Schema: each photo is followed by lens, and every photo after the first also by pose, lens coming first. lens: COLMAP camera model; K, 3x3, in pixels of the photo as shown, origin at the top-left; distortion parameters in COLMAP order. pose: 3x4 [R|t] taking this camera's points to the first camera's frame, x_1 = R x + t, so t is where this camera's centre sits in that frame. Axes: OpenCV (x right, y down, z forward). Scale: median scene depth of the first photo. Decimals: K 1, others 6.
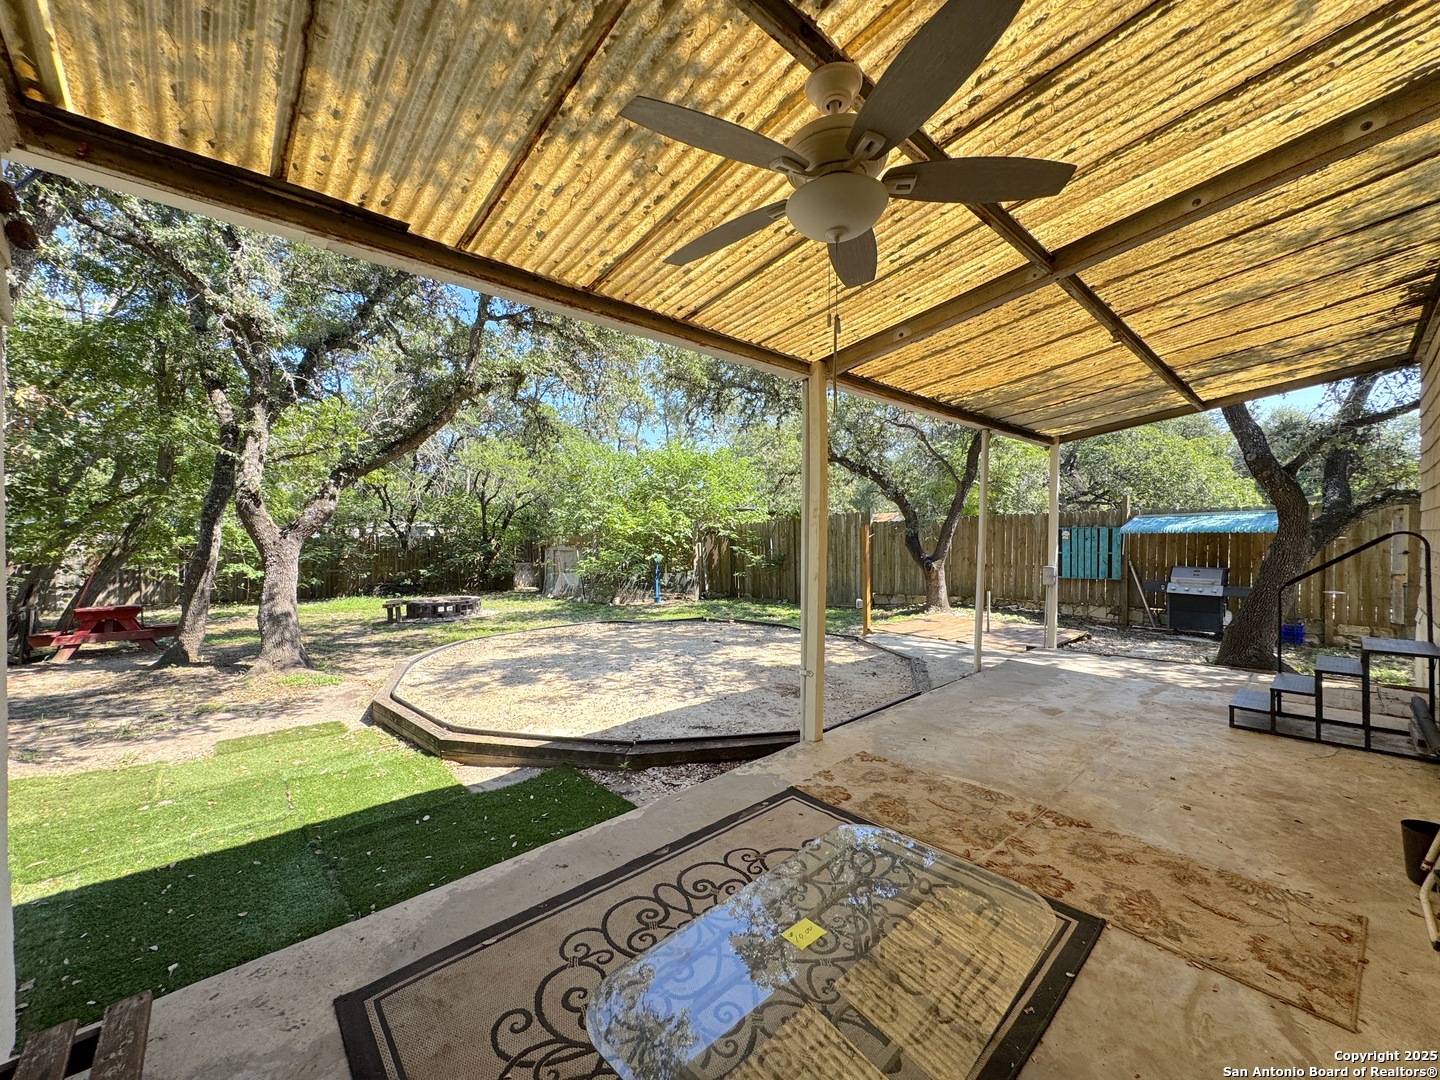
lens RADIAL K [[573.5, 0, 711.9], [0, 573.5, 541.9], [0, 0, 1]] dist [-0.002056, 0.000560]
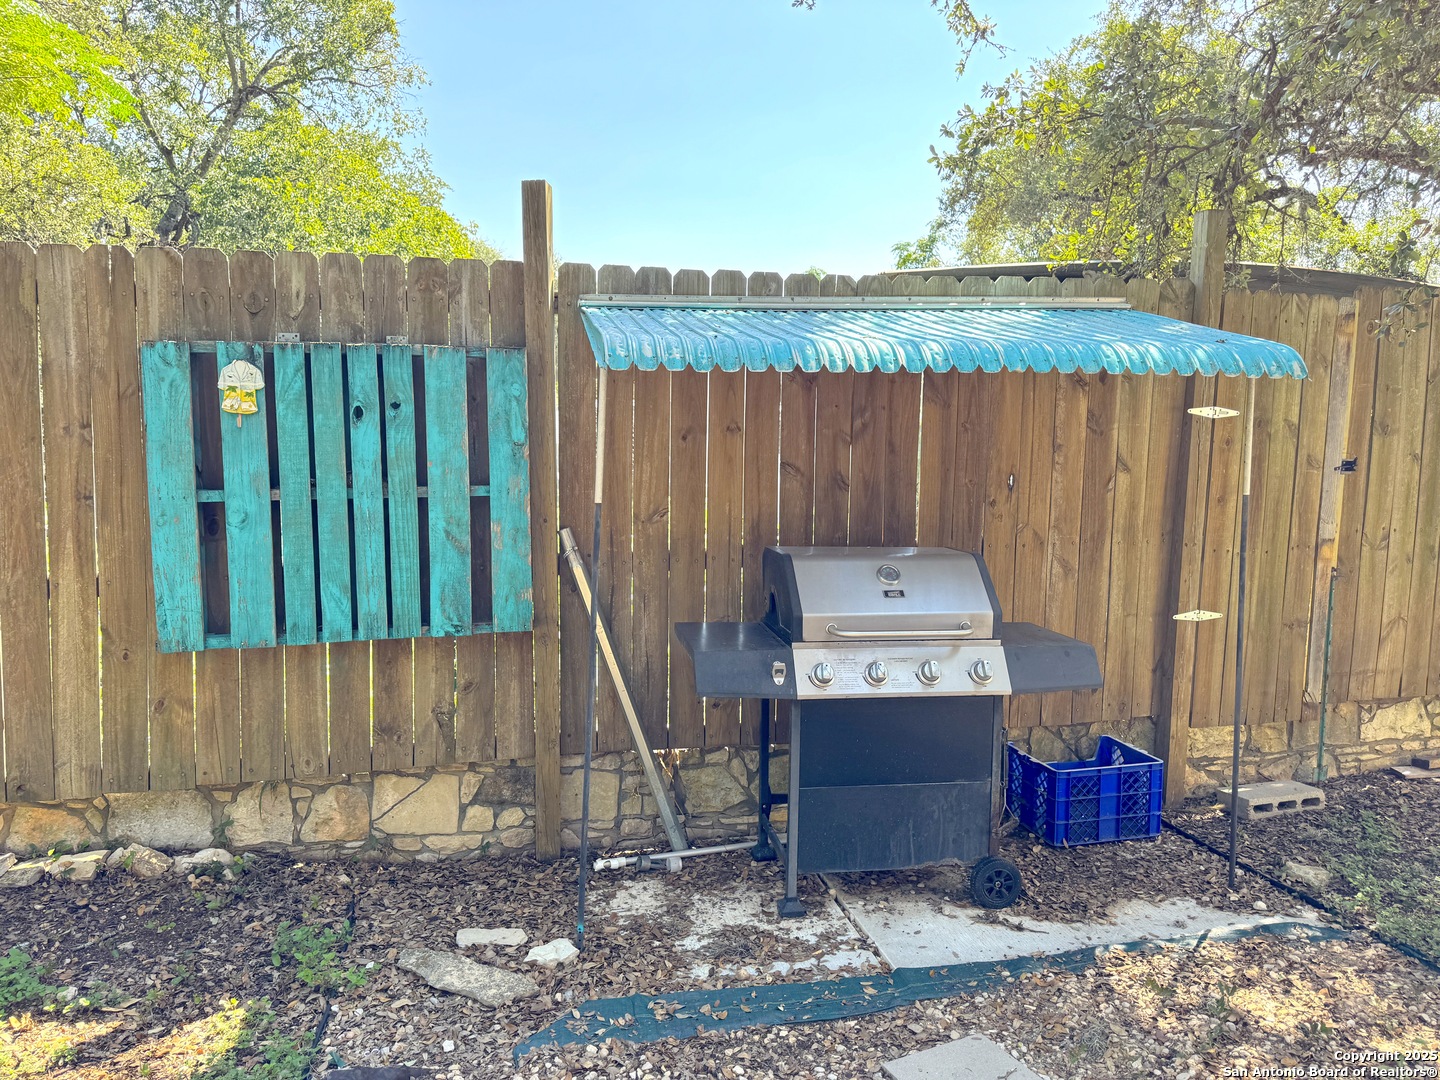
lens RADIAL K [[1006.6, 0, 716.2], [0, 1006.6, 543.6], [0, 0, 1]] dist [0.069940, -0.078062]
pose [[0.491486, -0.081265, 0.867086, 0.451151], [0.004812, 0.995875, 0.090608, 0.007241], [-0.870872, -0.040361, 0.489850, 0.775318]]
